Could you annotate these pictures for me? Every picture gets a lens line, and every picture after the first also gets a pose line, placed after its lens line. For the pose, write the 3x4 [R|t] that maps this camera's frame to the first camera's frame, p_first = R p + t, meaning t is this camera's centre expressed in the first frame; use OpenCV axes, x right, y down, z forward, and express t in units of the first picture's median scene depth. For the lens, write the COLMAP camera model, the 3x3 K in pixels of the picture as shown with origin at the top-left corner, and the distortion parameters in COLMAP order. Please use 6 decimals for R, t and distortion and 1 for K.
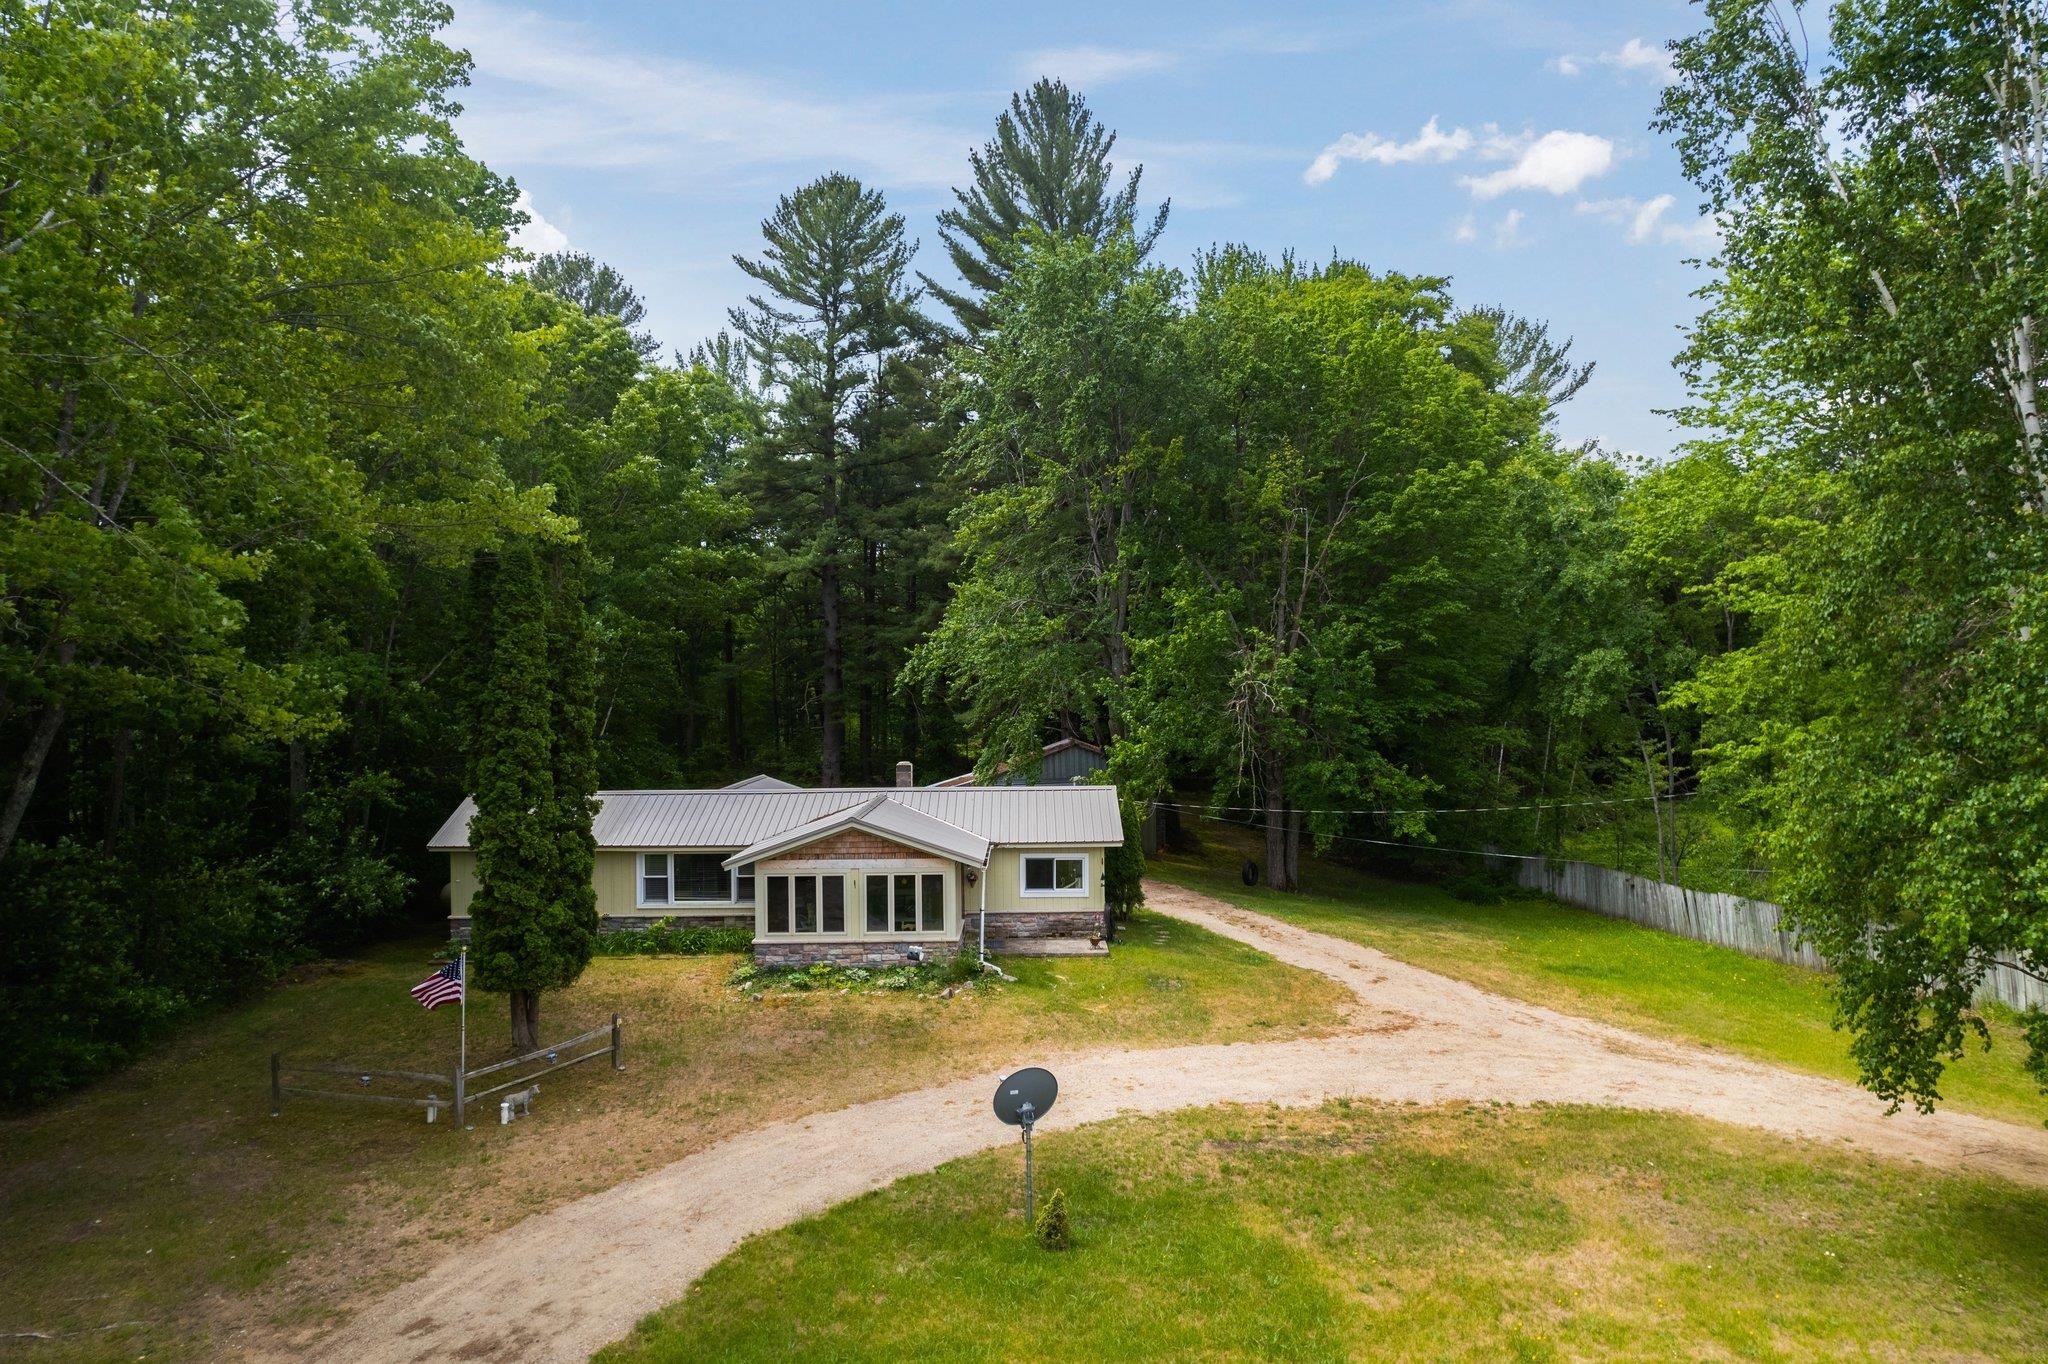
lens RADIAL K [[1307.7, 0, 1043.9], [0, 1307.7, 691.4], [0, 0, 1]] dist [-0.036368, 0.002381]
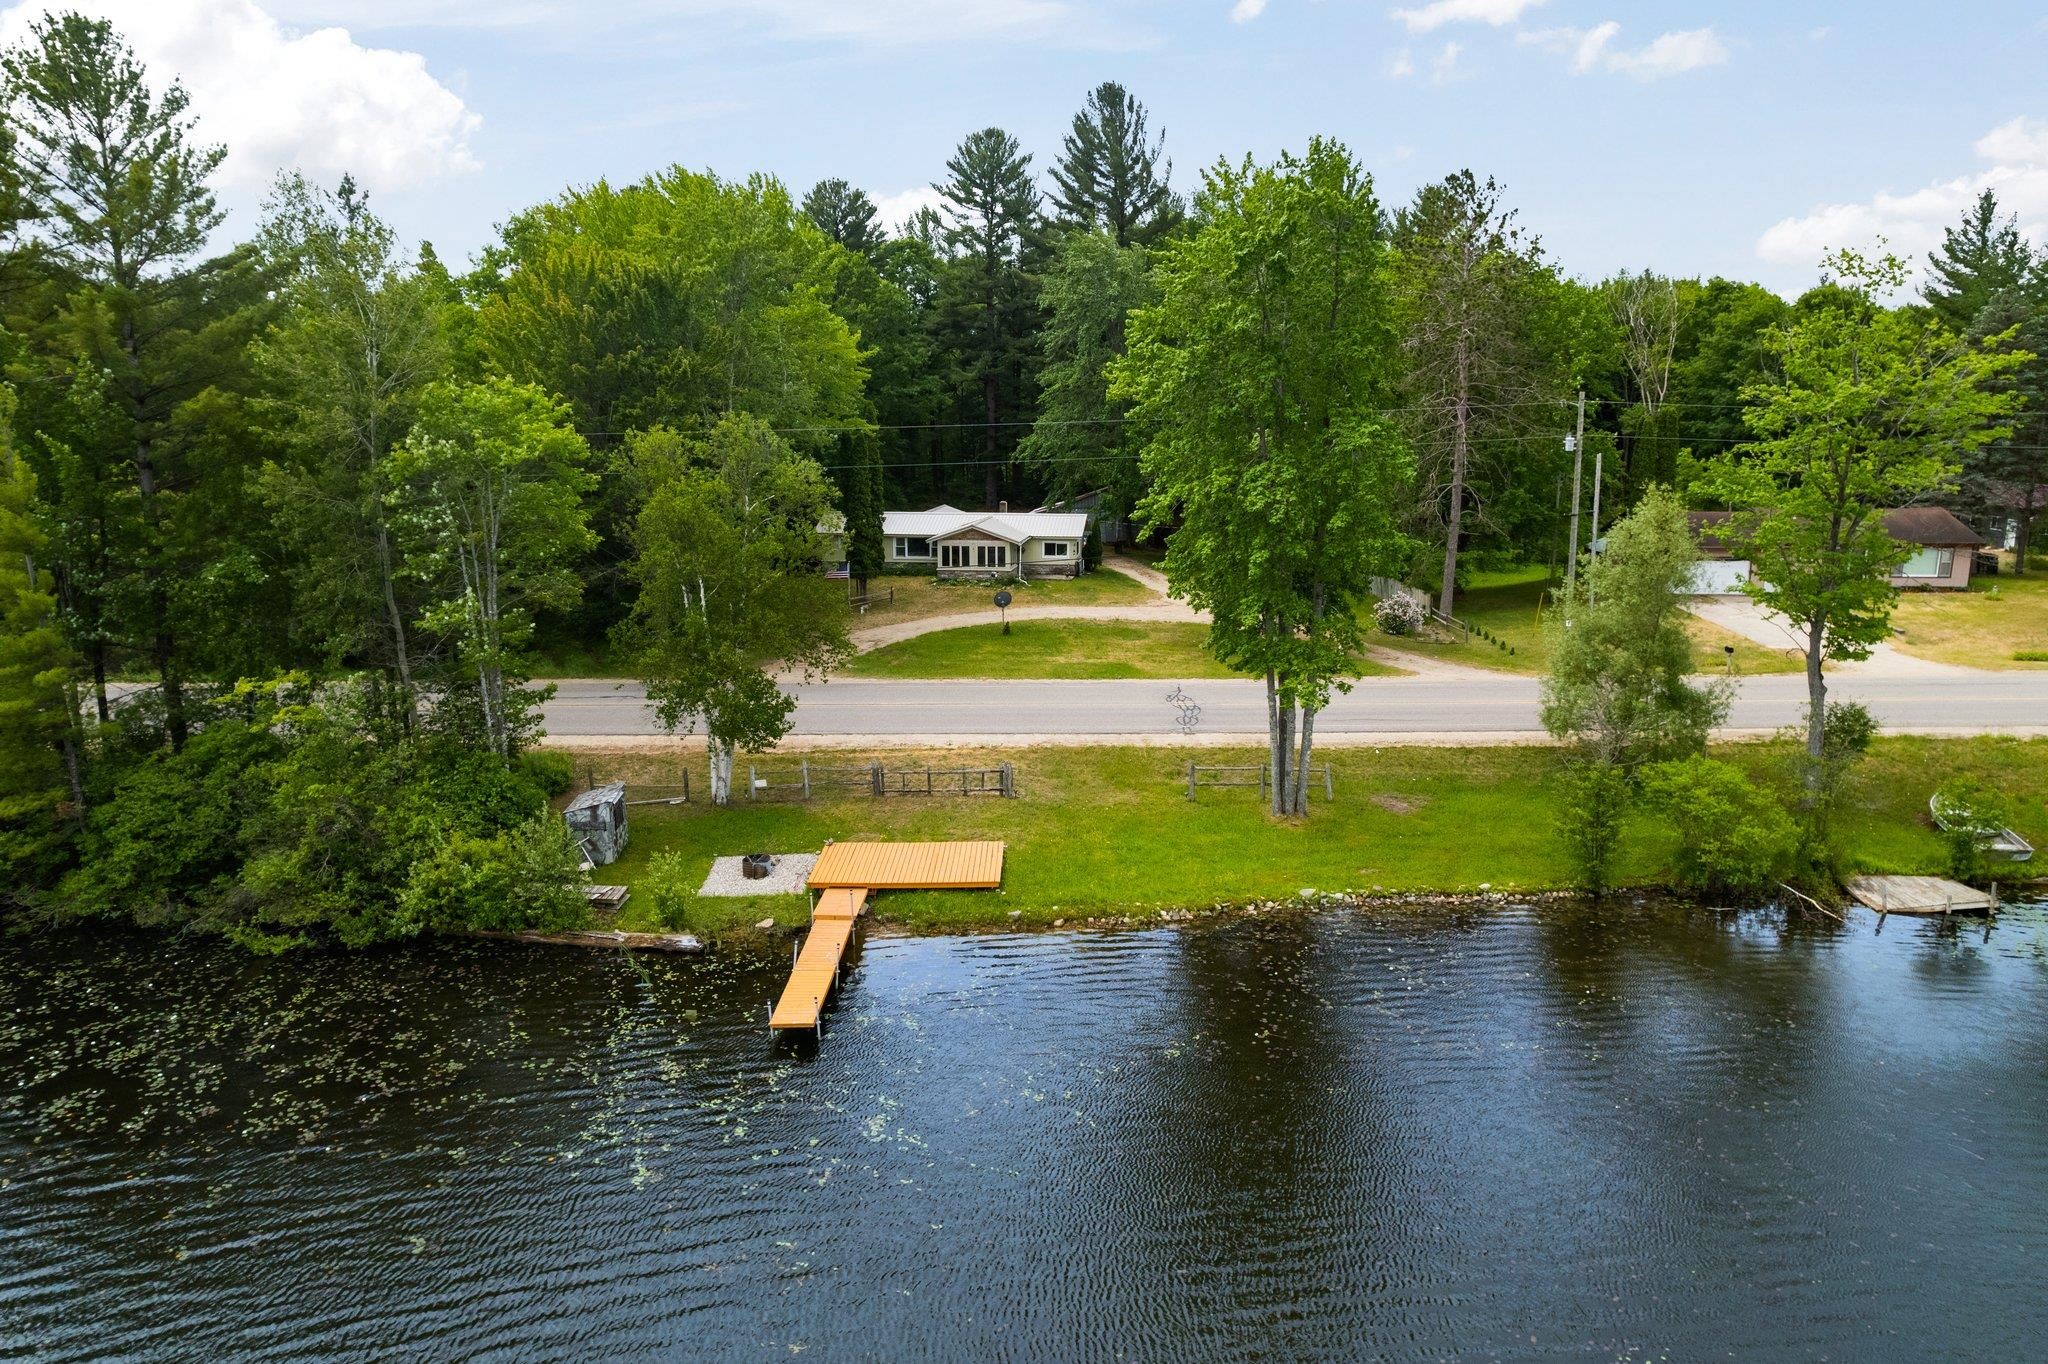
lens RADIAL K [[1307.7, 0, 1018.1], [0, 1307.7, 694.1], [0, 0, 1]] dist [-0.036368, 0.002381]
pose [[0.984318, 0.039990, -0.171813, 0.387501], [-0.001037, 0.975260, 0.221057, -0.145697], [0.176403, -0.217412, 0.960007, -1.507922]]
